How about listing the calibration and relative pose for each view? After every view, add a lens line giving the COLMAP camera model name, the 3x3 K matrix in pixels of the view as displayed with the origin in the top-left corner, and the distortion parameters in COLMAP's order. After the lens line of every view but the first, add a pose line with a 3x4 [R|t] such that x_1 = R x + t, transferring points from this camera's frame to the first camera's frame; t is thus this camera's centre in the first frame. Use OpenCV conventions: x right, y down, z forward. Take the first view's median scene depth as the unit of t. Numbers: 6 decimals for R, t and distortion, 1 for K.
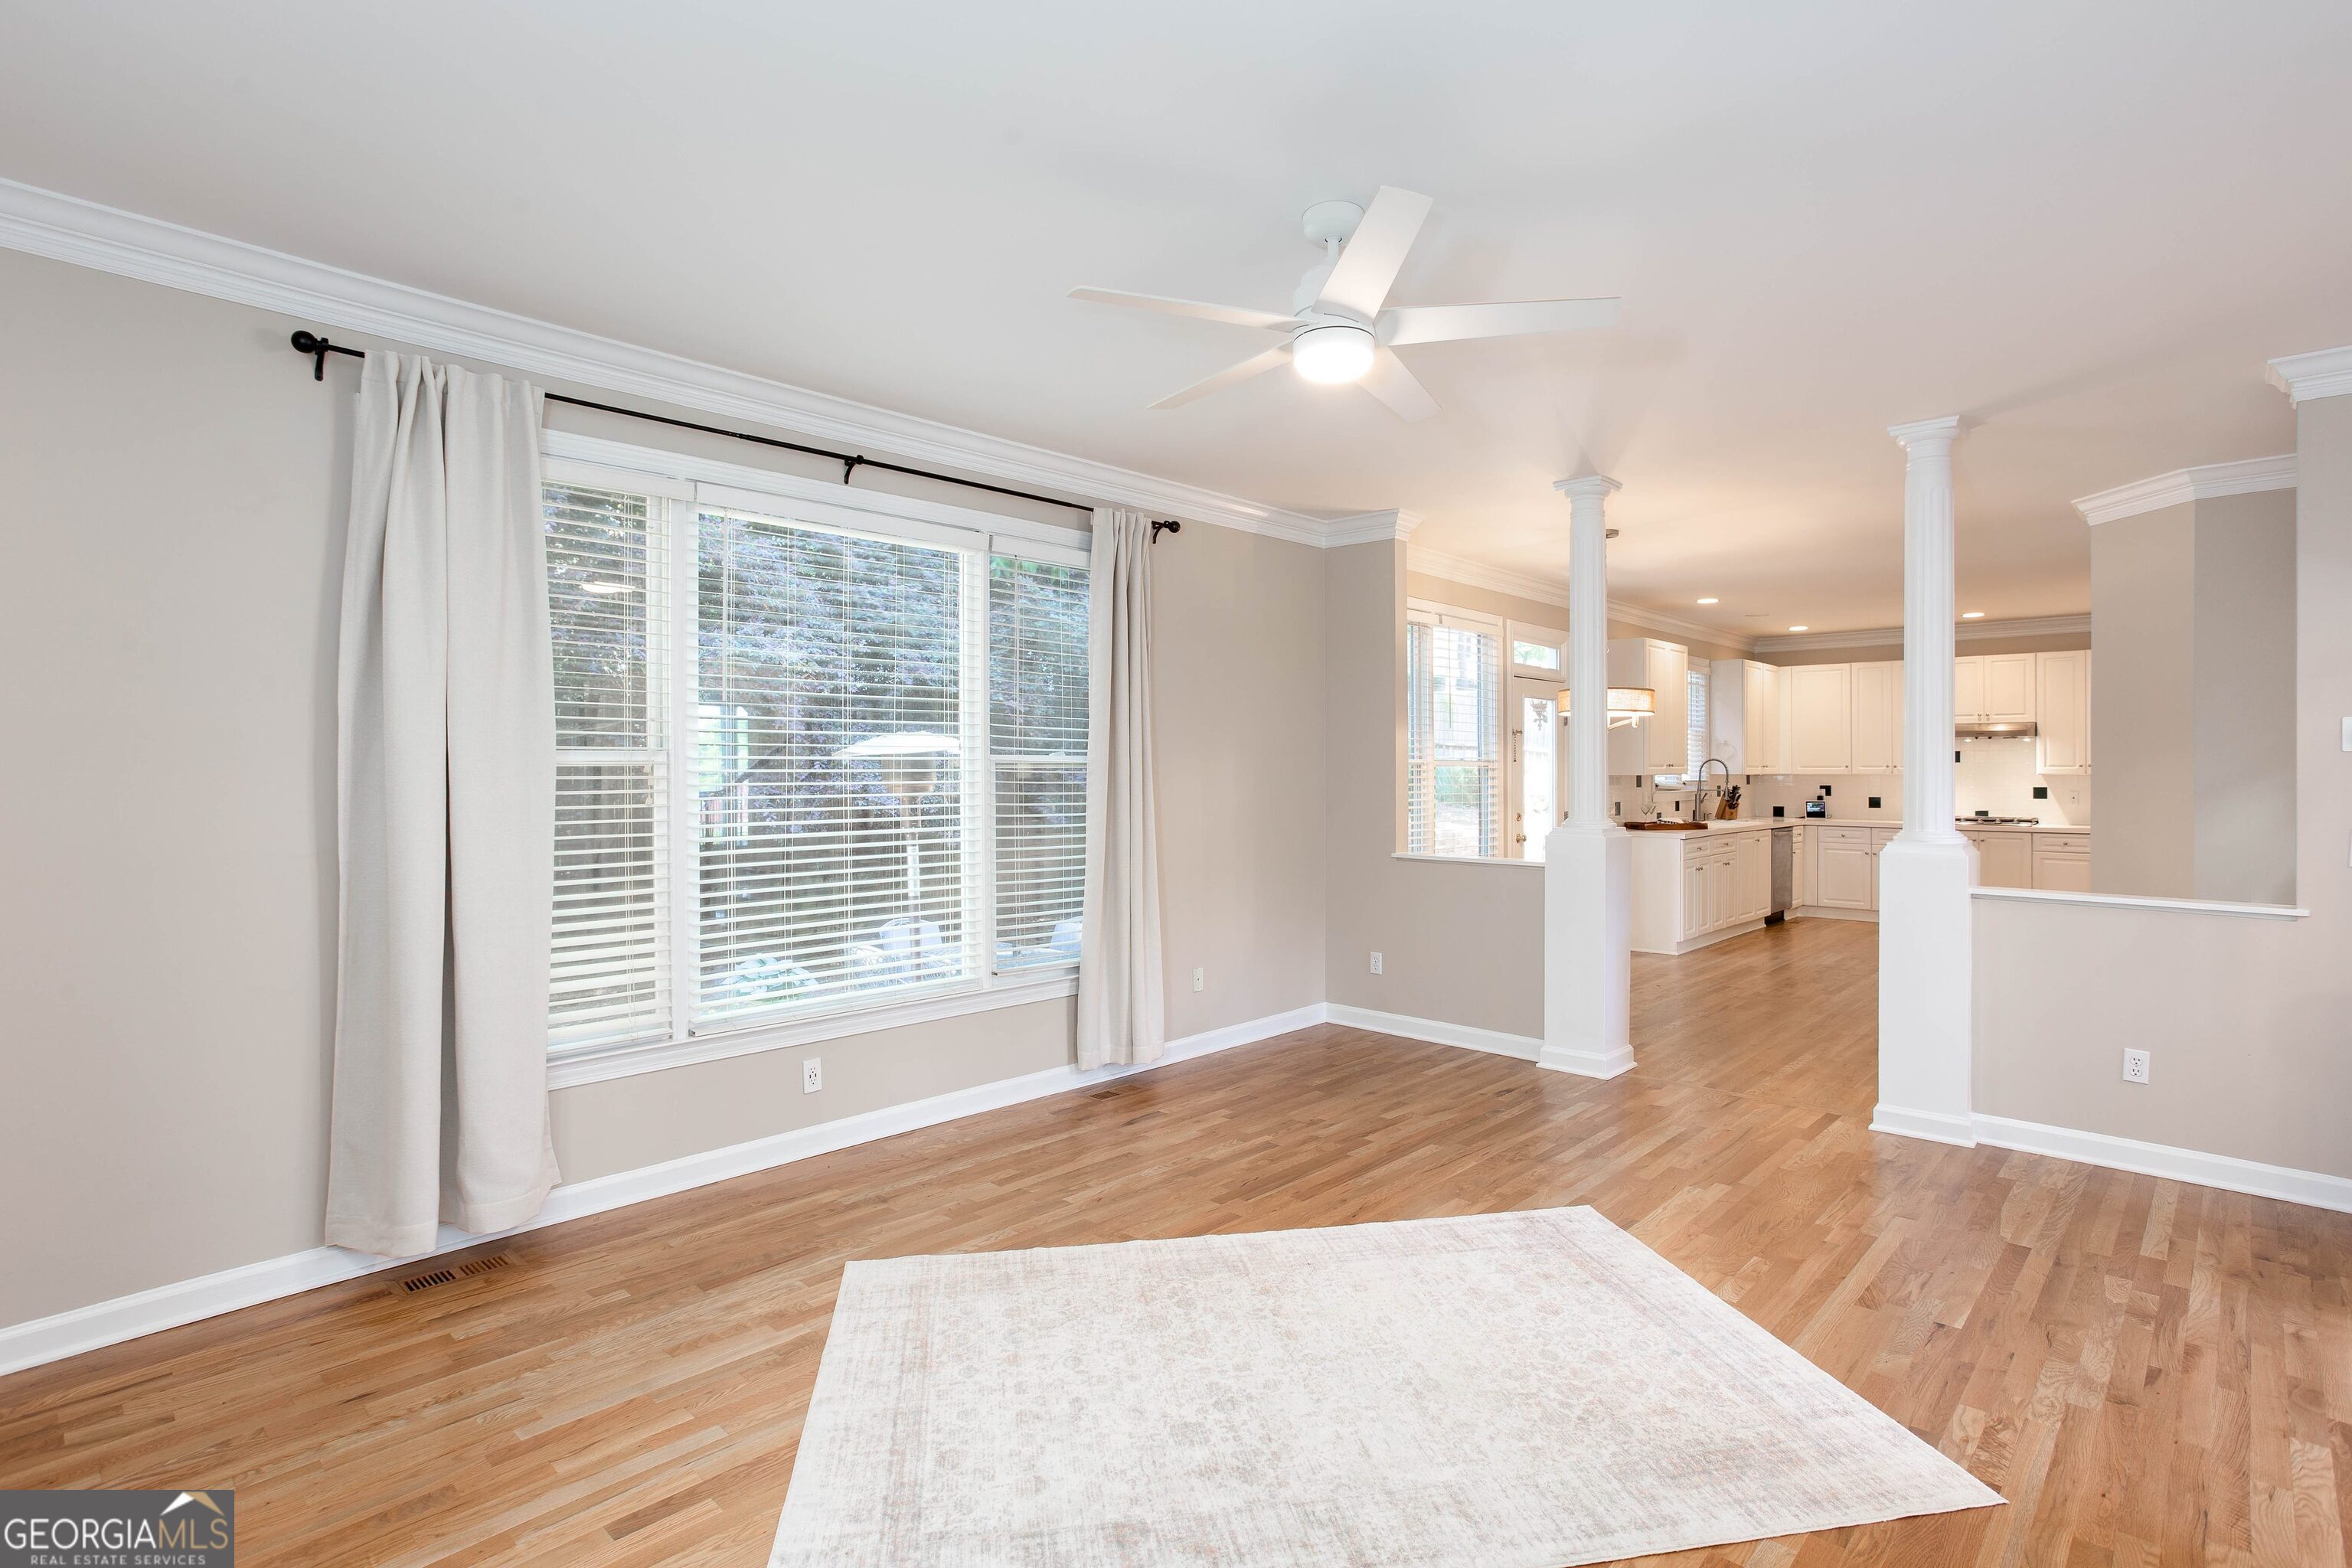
lens RADIAL K [[1164.6, 0, 1190.0], [0, 1164.6, 781.7], [0, 0, 1]] dist [-0.021115, 0.006239]
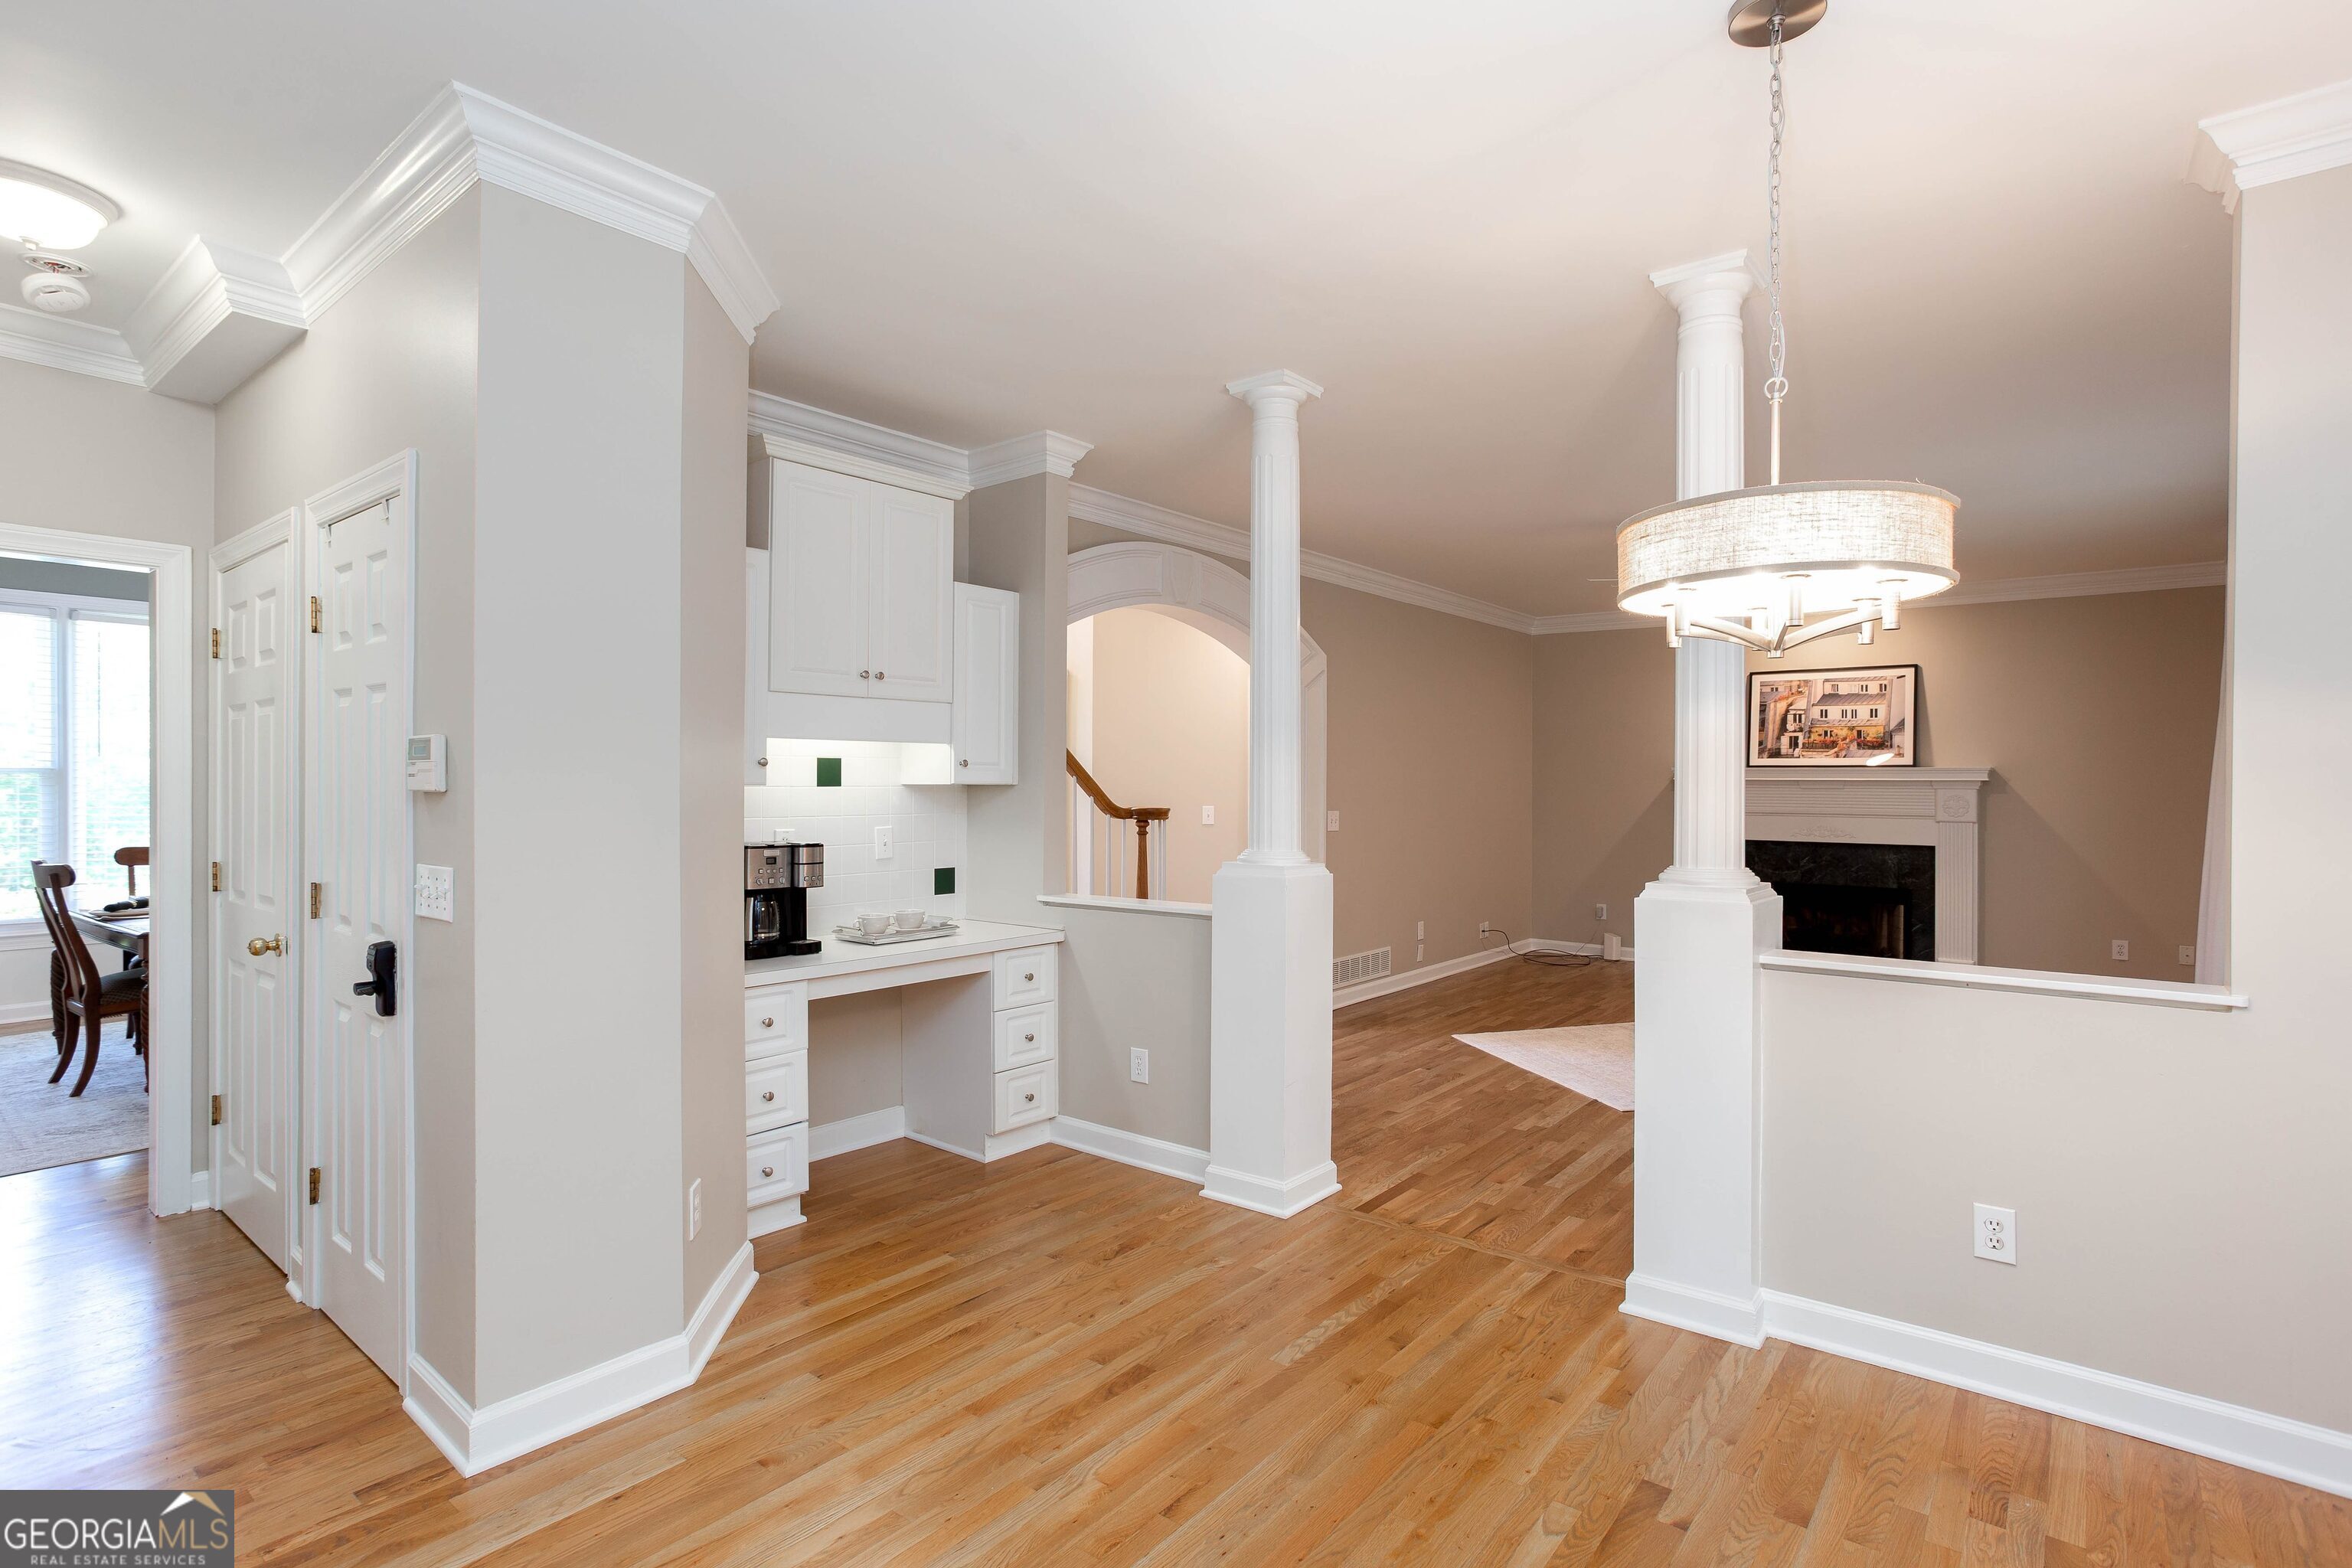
lens RADIAL K [[1164.6, 0, 1195.9], [0, 1164.6, 787.6], [0, 0, 1]] dist [-0.021115, 0.006239]
pose [[-0.997031, -0.001722, -0.076987, 0.894935], [-0.002675, 0.999921, 0.012285, -0.022491], [0.076960, 0.012455, -0.996956, 2.185528]]
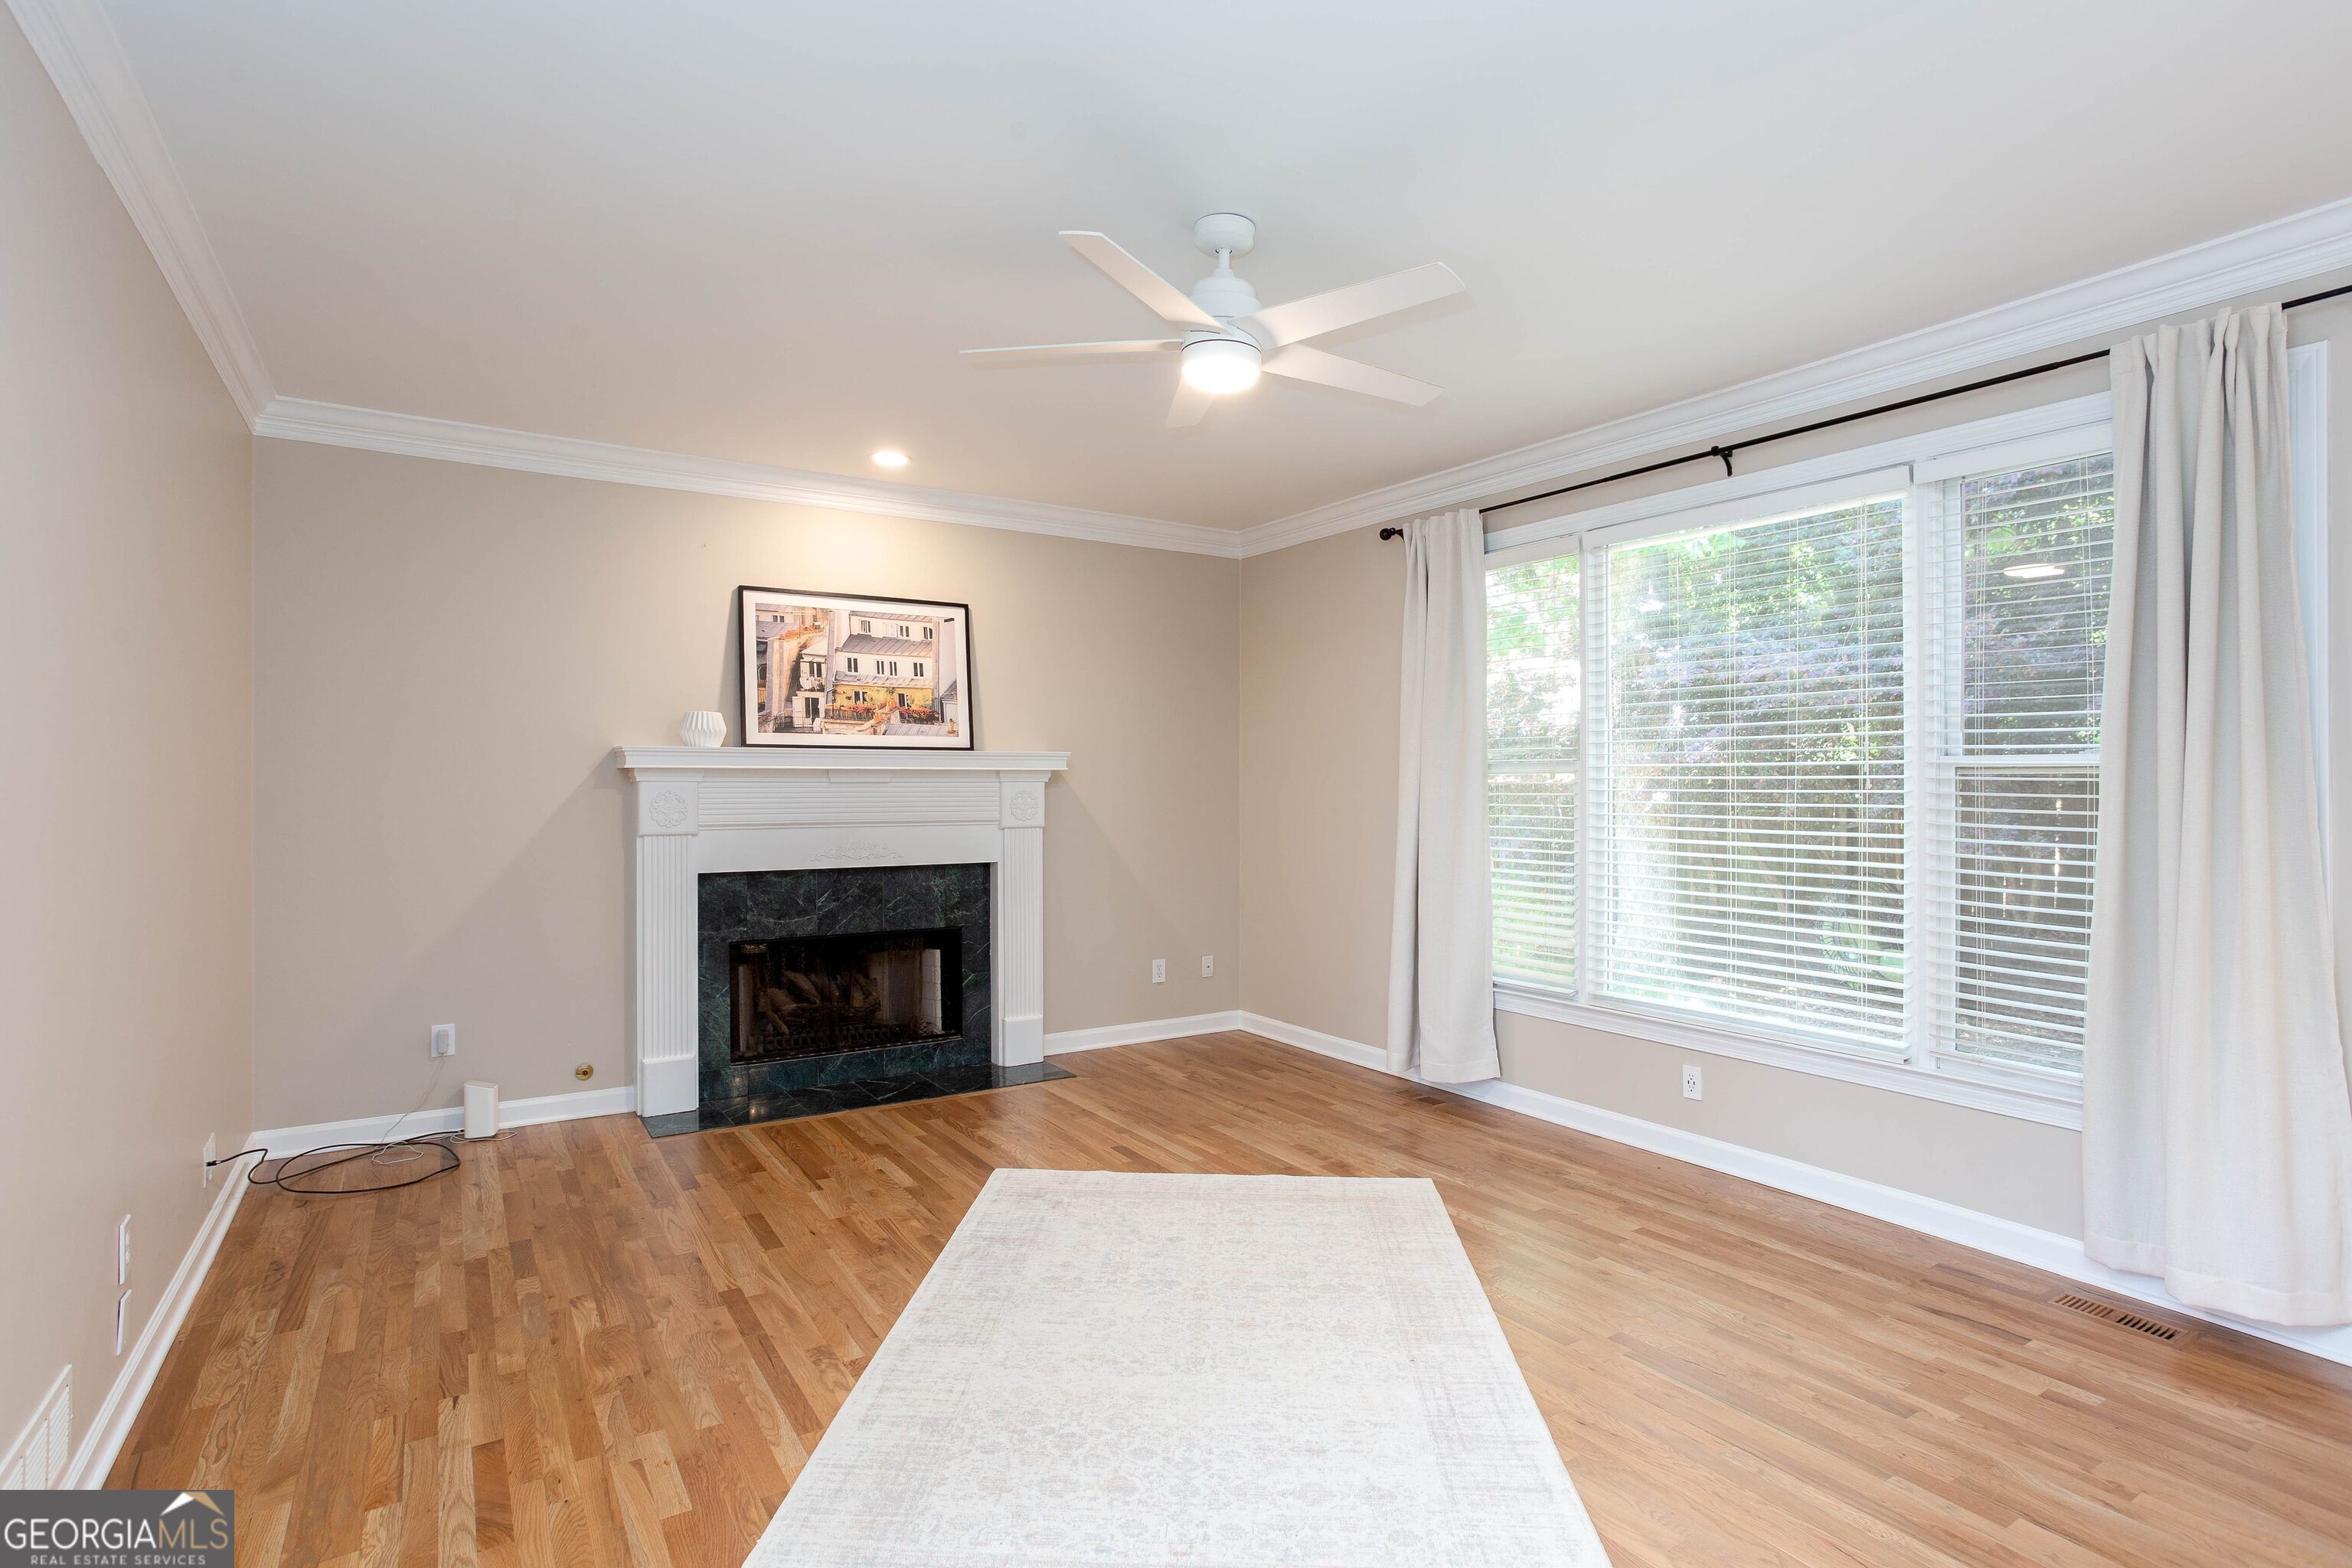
lens RADIAL K [[1164.6, 0, 1165.1], [0, 1164.6, 775.3], [0, 0, 1]] dist [-0.021115, 0.006239]
pose [[-0.252561, -0.001879, -0.967579, 0.803678], [-0.005915, 0.999982, -0.000398, -0.008185], [0.967563, 0.005623, -0.252568, 0.863986]]
